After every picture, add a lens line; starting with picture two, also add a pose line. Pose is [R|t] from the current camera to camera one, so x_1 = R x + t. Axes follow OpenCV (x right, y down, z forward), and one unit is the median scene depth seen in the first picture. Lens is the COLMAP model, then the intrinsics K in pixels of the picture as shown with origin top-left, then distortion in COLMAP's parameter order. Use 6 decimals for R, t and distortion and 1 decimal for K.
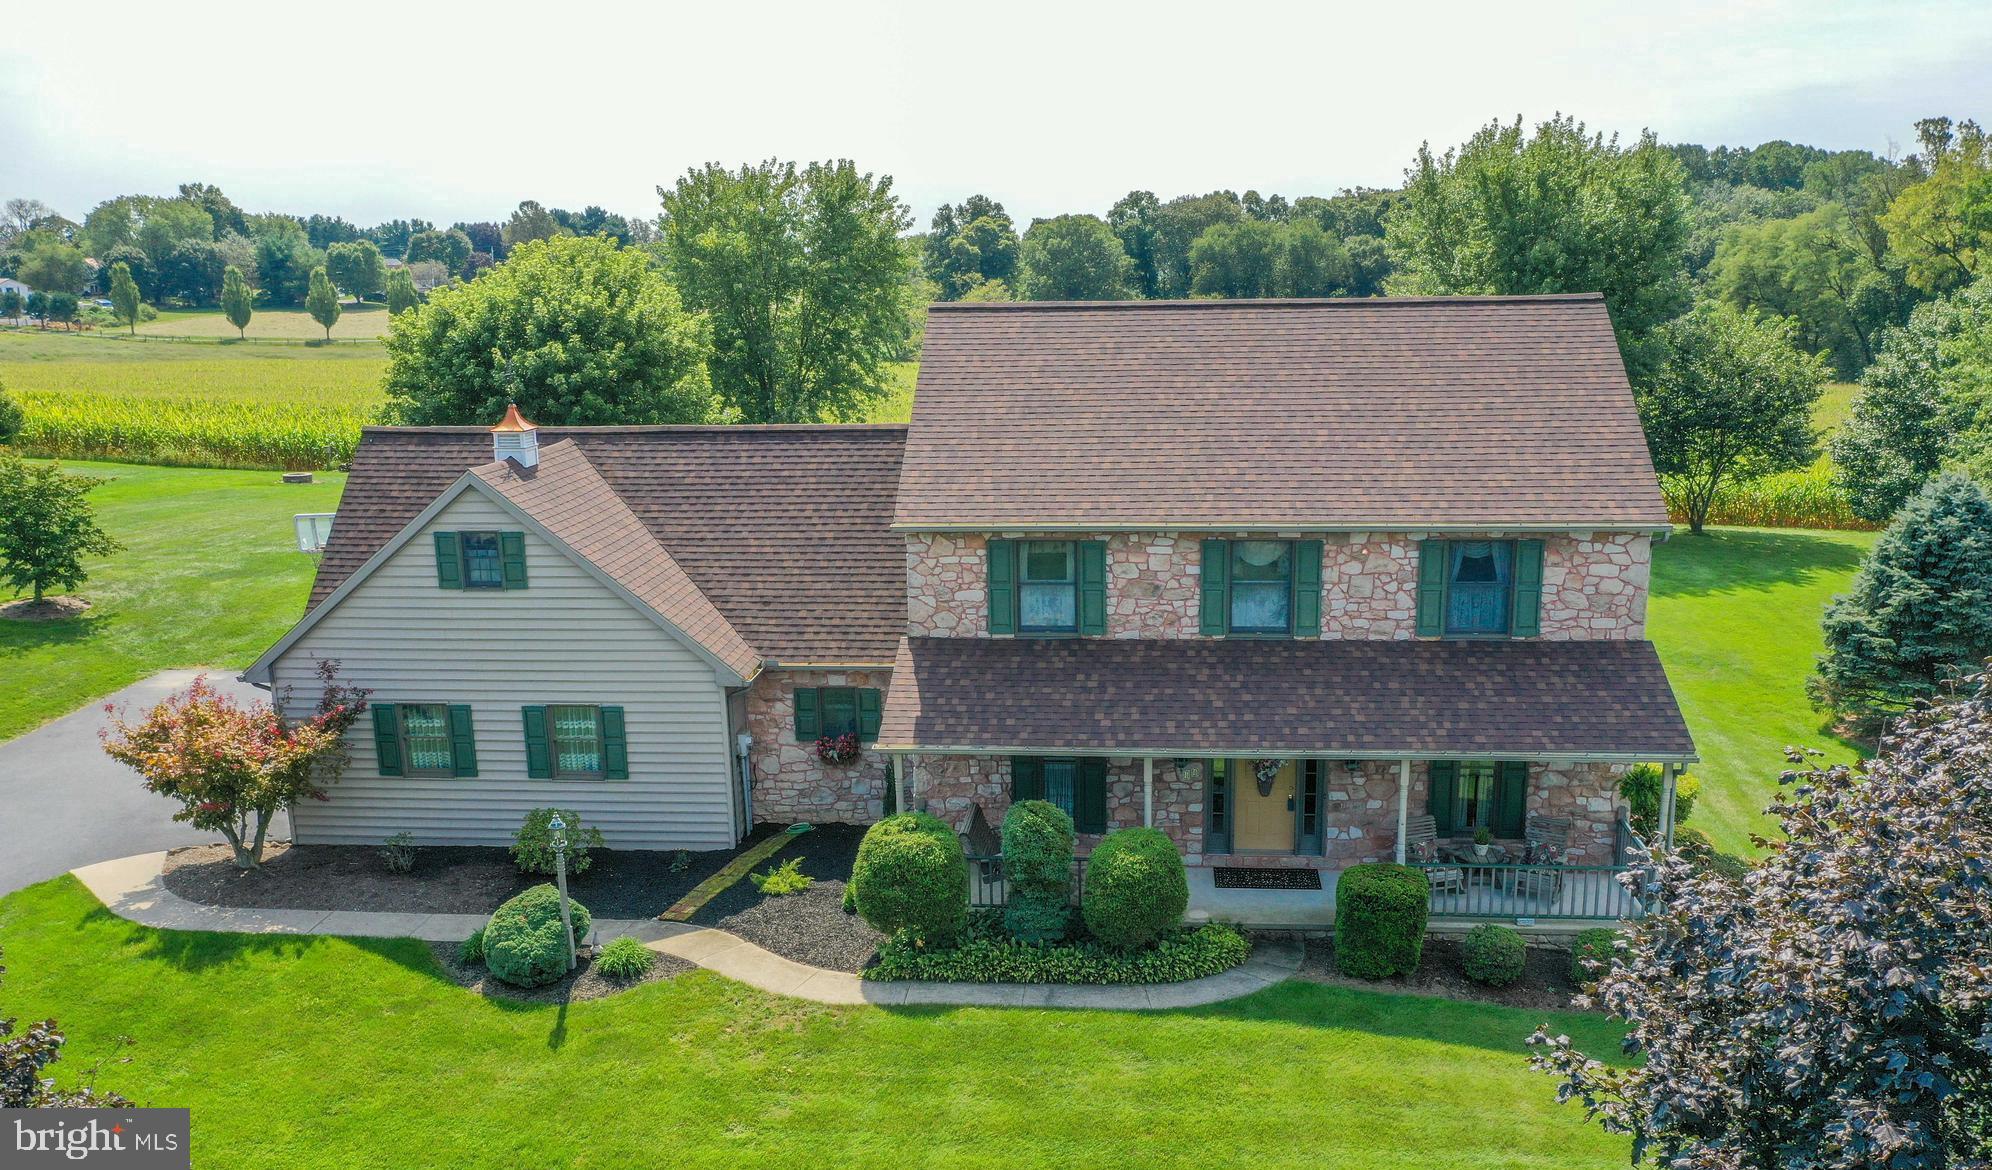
lens RADIAL K [[1615.2, 0, 998.0], [0, 1615.2, 671.5], [0, 0, 1]] dist [-0.005044, -0.010277]
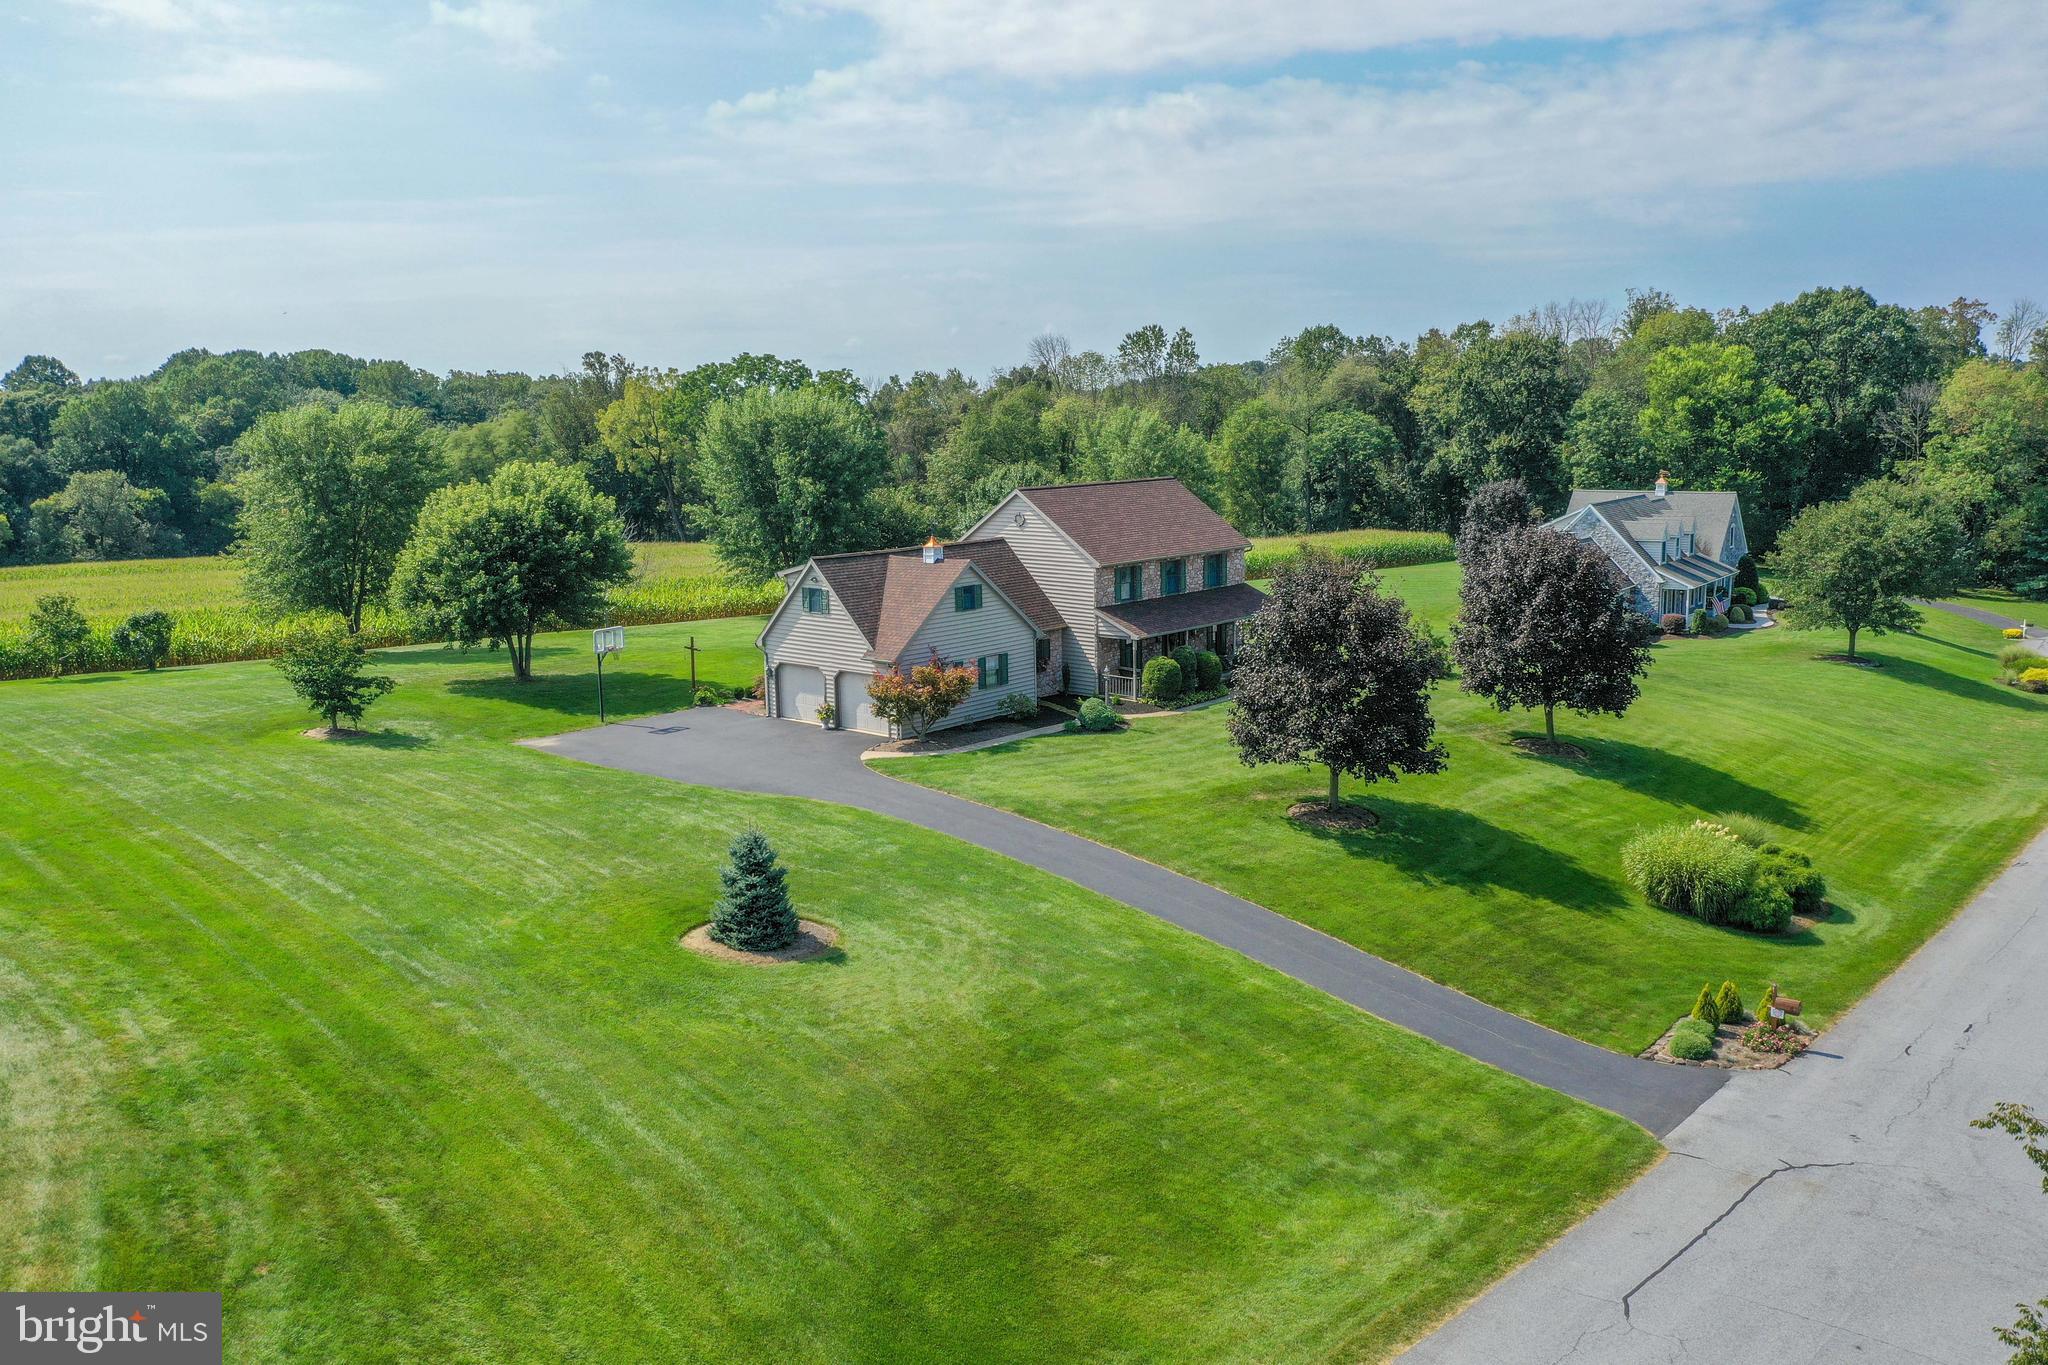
lens RADIAL K [[1612.3, 0, 1019.0], [0, 1612.3, 675.2], [0, 0, 1]] dist [-0.006956, 0.002383]
pose [[0.604690, -0.119441, 0.787454, -2.323917], [0.206262, 0.978446, -0.009980, 0.091393], [-0.769289, 0.168457, 0.616293, -0.551558]]
